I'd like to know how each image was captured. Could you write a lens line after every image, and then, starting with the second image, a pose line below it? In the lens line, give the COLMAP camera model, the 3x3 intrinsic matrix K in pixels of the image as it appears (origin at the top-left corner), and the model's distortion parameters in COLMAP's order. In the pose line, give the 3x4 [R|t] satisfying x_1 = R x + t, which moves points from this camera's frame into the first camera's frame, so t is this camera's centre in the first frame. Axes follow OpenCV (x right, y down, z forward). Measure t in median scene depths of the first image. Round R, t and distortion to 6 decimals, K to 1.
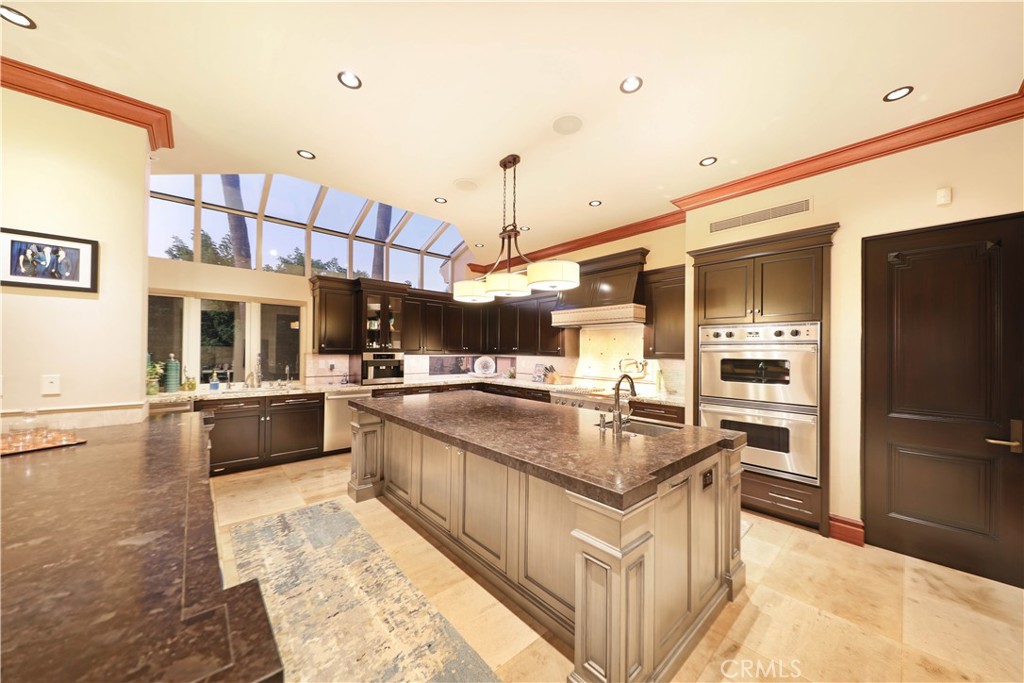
lens RADIAL K [[352.7, 0, 508.4], [0, 352.7, 344.7], [0, 0, 1]] dist [0.009813, -0.000044]
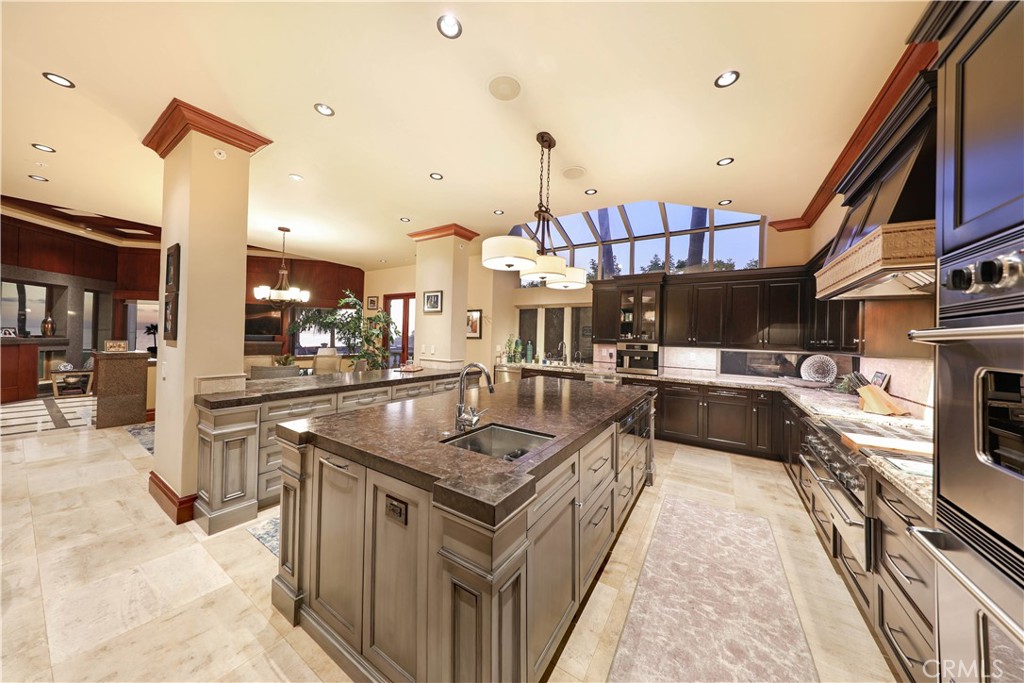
lens RADIAL K [[326.3, 0, 514.4], [0, 326.3, 331.8], [0, 0, 1]] dist [-0.000228, -0.000108]
pose [[0.275826, -0.019018, -0.961020, 0.764872], [-0.007834, 0.999727, -0.022032, 0.019662], [0.961176, 0.013605, 0.275601, 0.635908]]
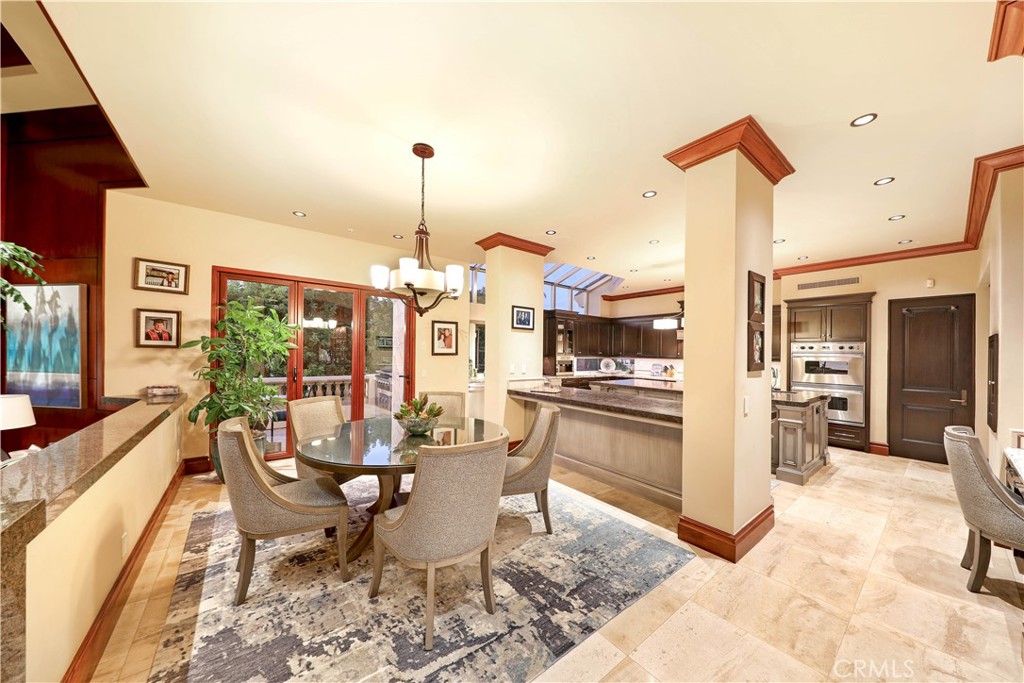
lens RADIAL K [[335.6, 0, 505.9], [0, 335.6, 346.5], [0, 0, 1]] dist [0.001141, -0.000098]
pose [[0.997573, 0.005123, -0.069437, -0.862312], [-0.005183, 0.999986, -0.000691, -0.027202], [0.069432, 0.001049, 0.997586, -0.872508]]
